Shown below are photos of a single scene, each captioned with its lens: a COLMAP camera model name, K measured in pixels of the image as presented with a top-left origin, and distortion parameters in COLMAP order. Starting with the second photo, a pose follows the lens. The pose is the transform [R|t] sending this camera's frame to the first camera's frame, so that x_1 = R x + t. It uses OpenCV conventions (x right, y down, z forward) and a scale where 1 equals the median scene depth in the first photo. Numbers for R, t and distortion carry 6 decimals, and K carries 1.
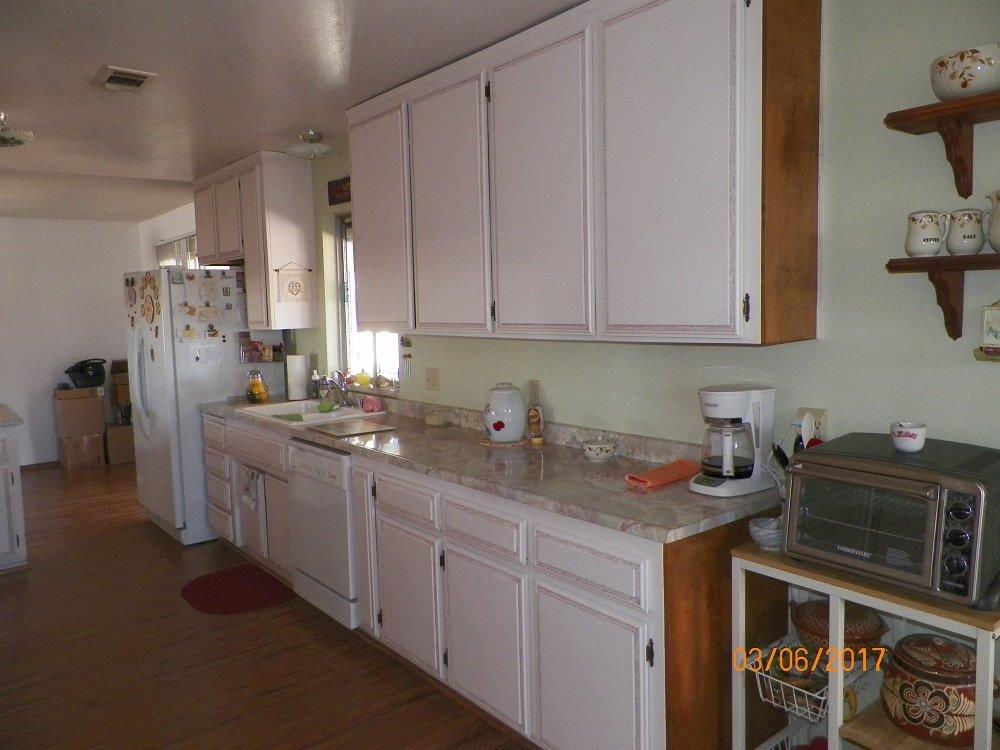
lens RADIAL K [[752.9, 0, 502.3], [0, 752.9, 373.6], [0, 0, 1]] dist [0.014379, -0.006629]
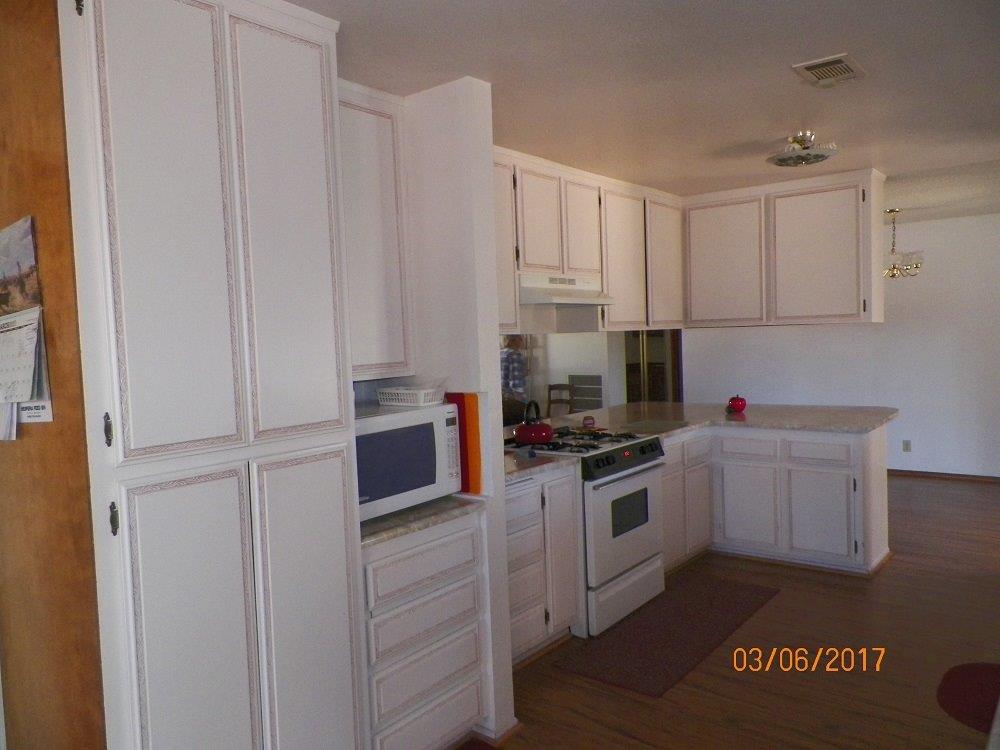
lens RADIAL K [[752.9, 0, 497.4], [0, 752.9, 372.2], [0, 0, 1]] dist [0.014379, -0.006629]
pose [[0.215209, 0.073157, -0.973824, 0.223739], [-0.062895, 0.996158, 0.060936, -0.043632], [0.974541, 0.048134, 0.218983, 0.306915]]
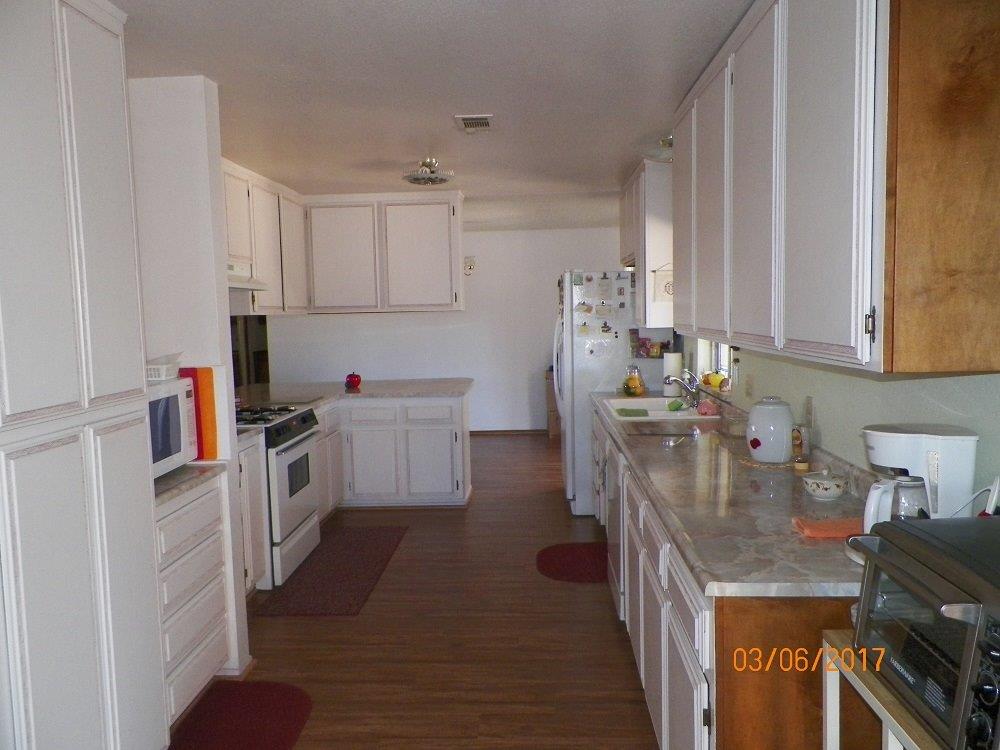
lens RADIAL K [[752.9, 0, 496.7], [0, 752.9, 376.2], [0, 0, 1]] dist [0.014379, -0.006629]
pose [[0.740336, 0.070443, -0.668536, 0.263611], [-0.060380, 0.997443, 0.038234, -0.019727], [0.669520, 0.012060, 0.742696, 0.084267]]
